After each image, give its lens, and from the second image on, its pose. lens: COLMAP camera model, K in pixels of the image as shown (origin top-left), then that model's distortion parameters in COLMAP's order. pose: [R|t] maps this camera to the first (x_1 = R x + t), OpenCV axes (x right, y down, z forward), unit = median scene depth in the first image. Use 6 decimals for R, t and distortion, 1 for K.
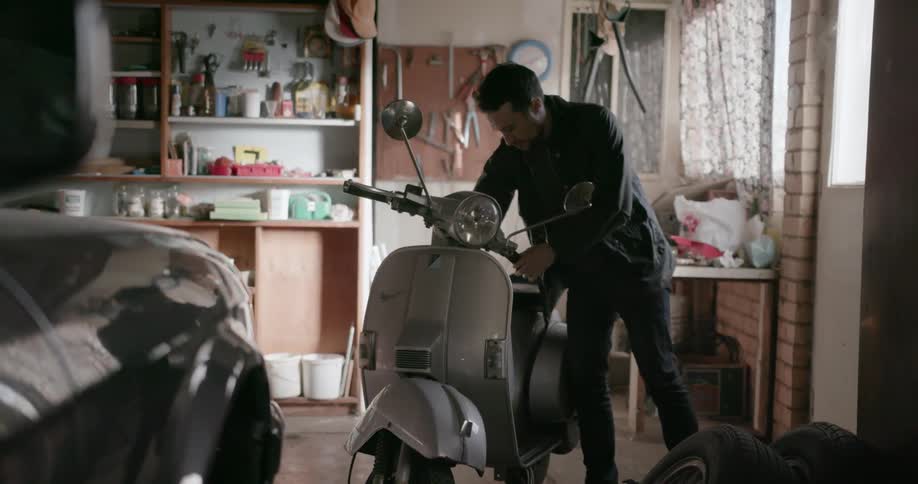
lens RADIAL K [[1164.4, 0, 472.9], [0, 1164.4, 244.6], [0, 0, 1]] dist [0.100861, 0.034896]
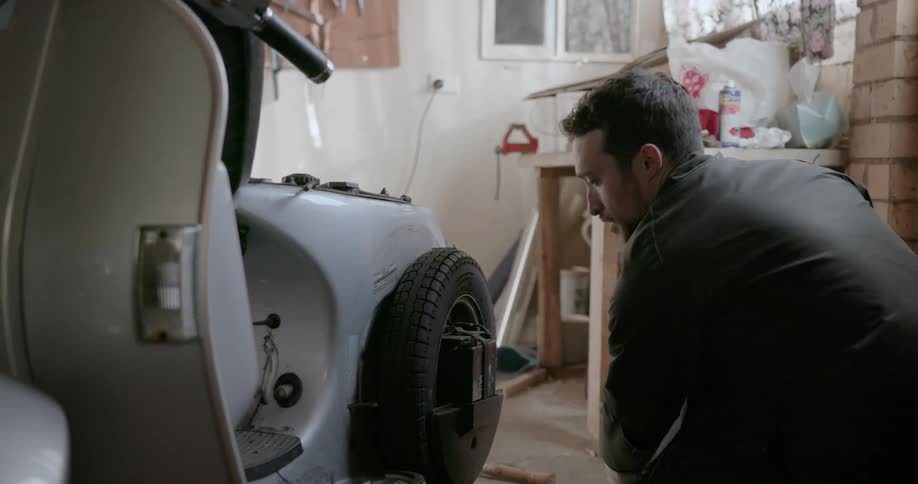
lens RADIAL K [[1164.4, 0, 472.9], [0, 1164.4, 244.6], [0, 0, 1]] dist [0.100861, 0.034896]
pose [[0.999538, -0.015947, 0.025890, 0.059407], [0.015613, 0.999793, 0.013060, 0.049874], [-0.026093, -0.012650, 0.999579, 0.391023]]
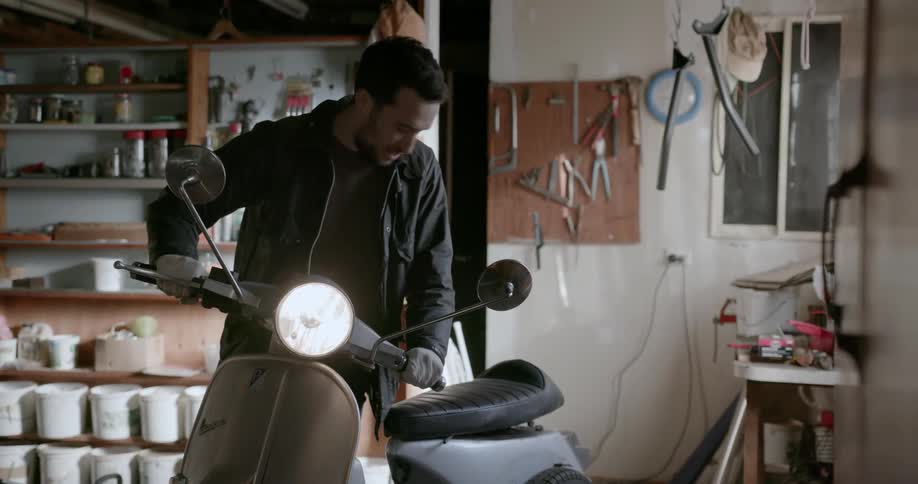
lens RADIAL K [[1164.4, 0, 472.9], [0, 1164.4, 244.6], [0, 0, 1]] dist [0.100861, 0.034896]
pose [[0.961102, -0.003390, -0.276174, 0.168991], [-0.008540, 0.999082, -0.041984, -0.022438], [0.276063, 0.042710, 0.960190, 0.229242]]
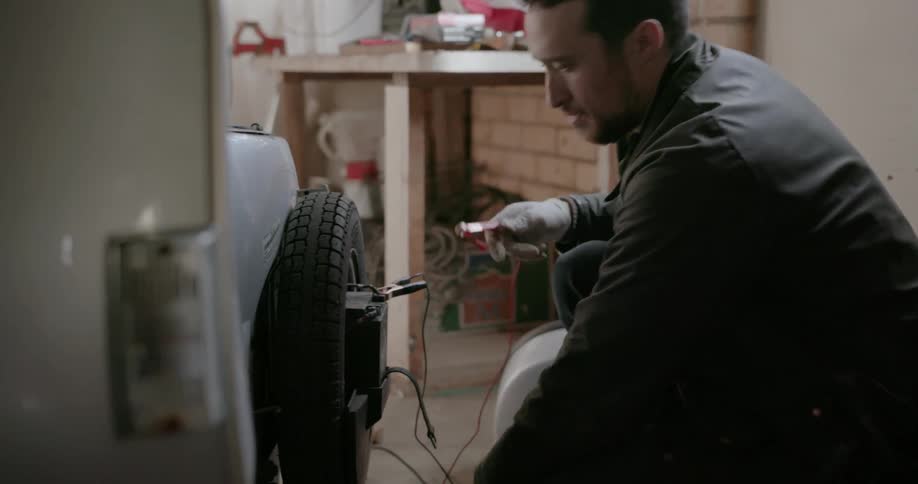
lens RADIAL K [[1139.1, 0, 479.4], [0, 1139.1, 240.6], [0, 0, 1]] dist [0.027349, 0.001543]
pose [[0.939643, -0.080980, 0.332435, 0.003698], [0.045247, 0.992465, 0.113866, 0.037889], [-0.339151, -0.091952, 0.936227, 0.479467]]
